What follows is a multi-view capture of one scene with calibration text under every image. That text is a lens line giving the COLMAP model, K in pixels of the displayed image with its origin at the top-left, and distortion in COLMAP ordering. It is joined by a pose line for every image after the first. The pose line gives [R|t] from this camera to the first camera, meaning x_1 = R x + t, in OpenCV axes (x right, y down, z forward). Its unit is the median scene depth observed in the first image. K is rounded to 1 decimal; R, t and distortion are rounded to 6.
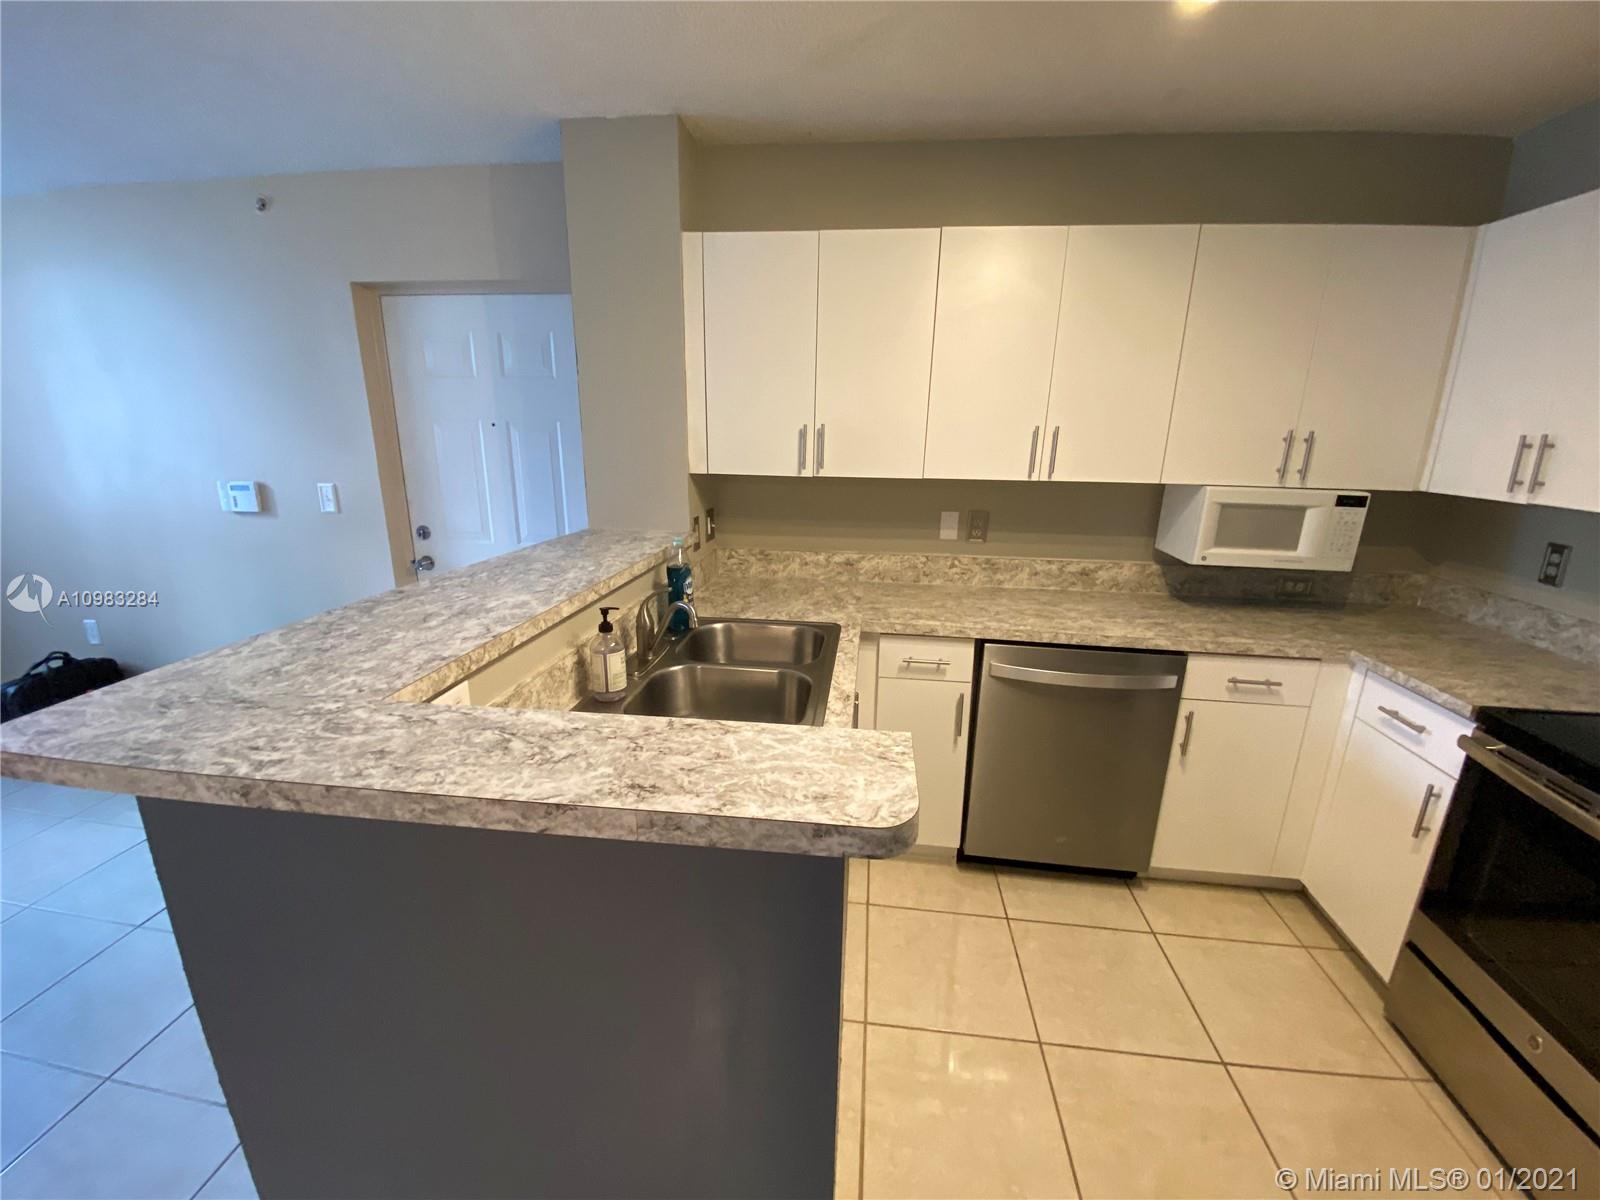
lens RADIAL K [[644.5, 0, 797.6], [0, 644.5, 600.1], [0, 0, 1]] dist [-0.000073, -0.002704]
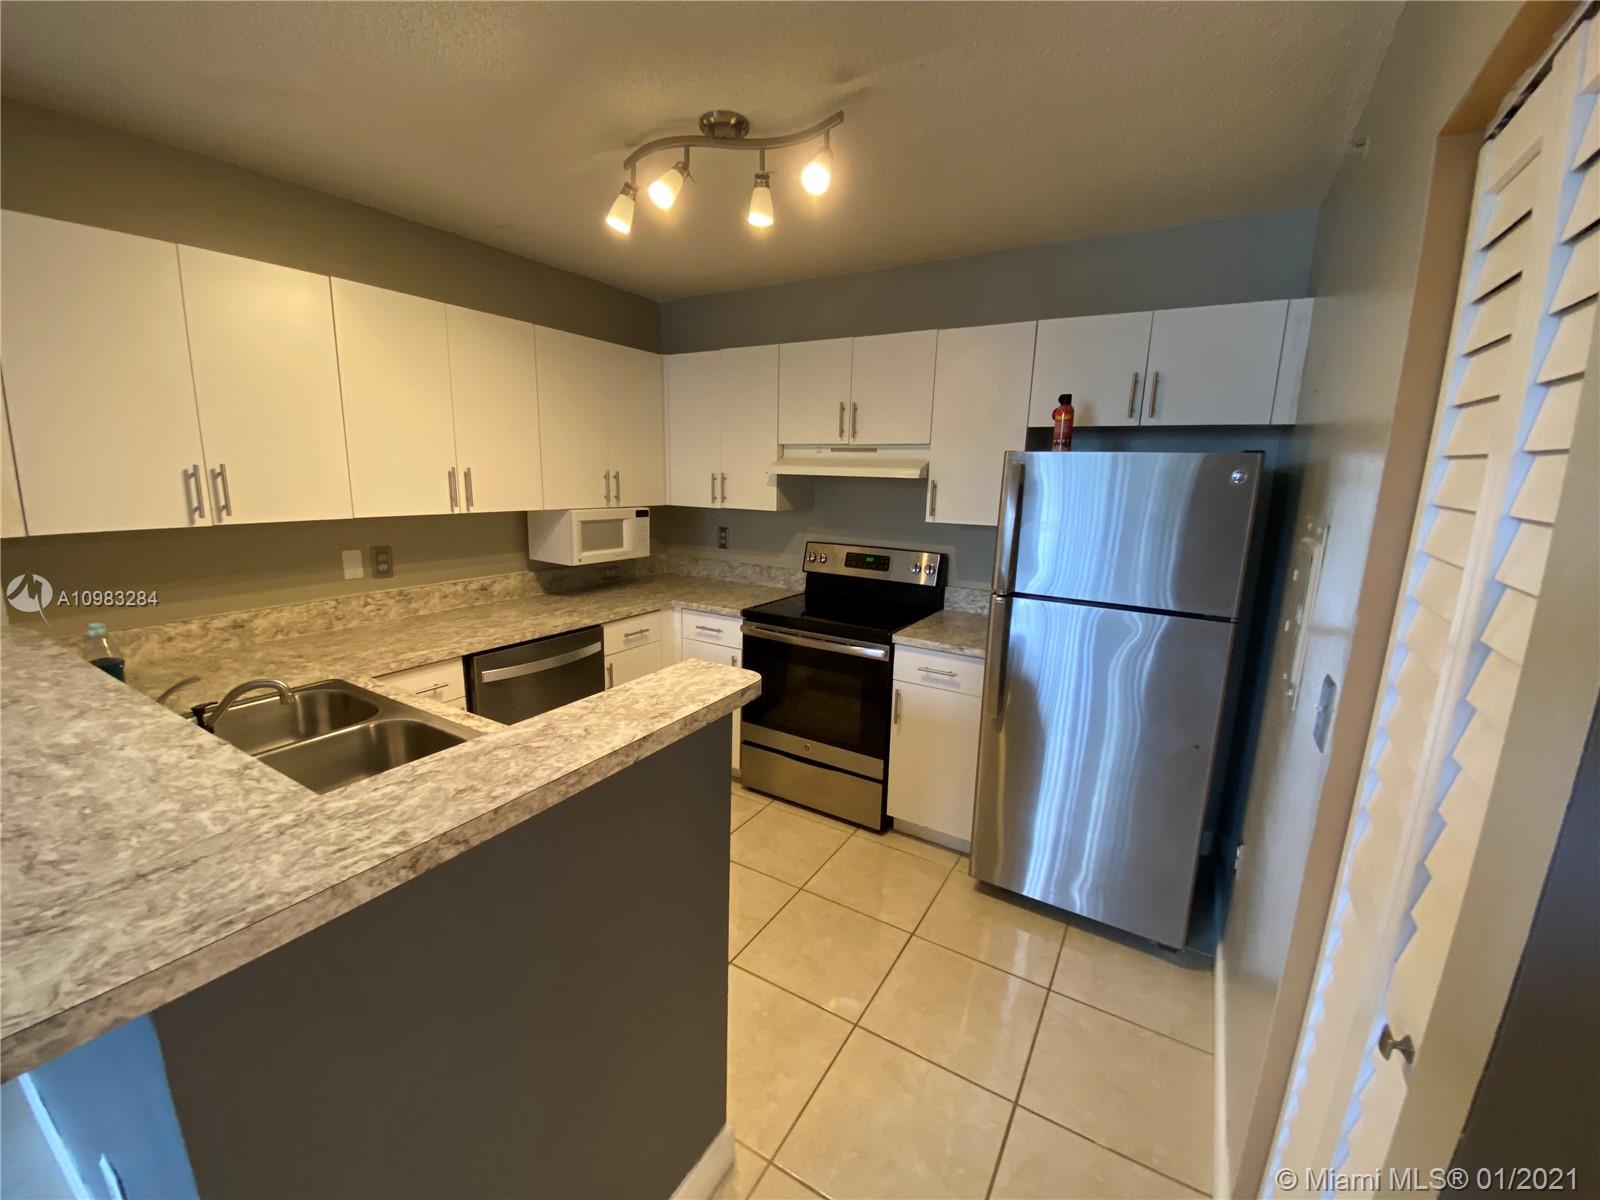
lens RADIAL K [[644.5, 0, 799.1], [0, 644.5, 597.0], [0, 0, 1]] dist [-0.000073, -0.002704]
pose [[0.398868, -0.181540, 0.898859, -0.519654], [0.213439, 0.971666, 0.101531, -0.030786], [-0.891823, 0.151354, 0.426314, -0.019086]]
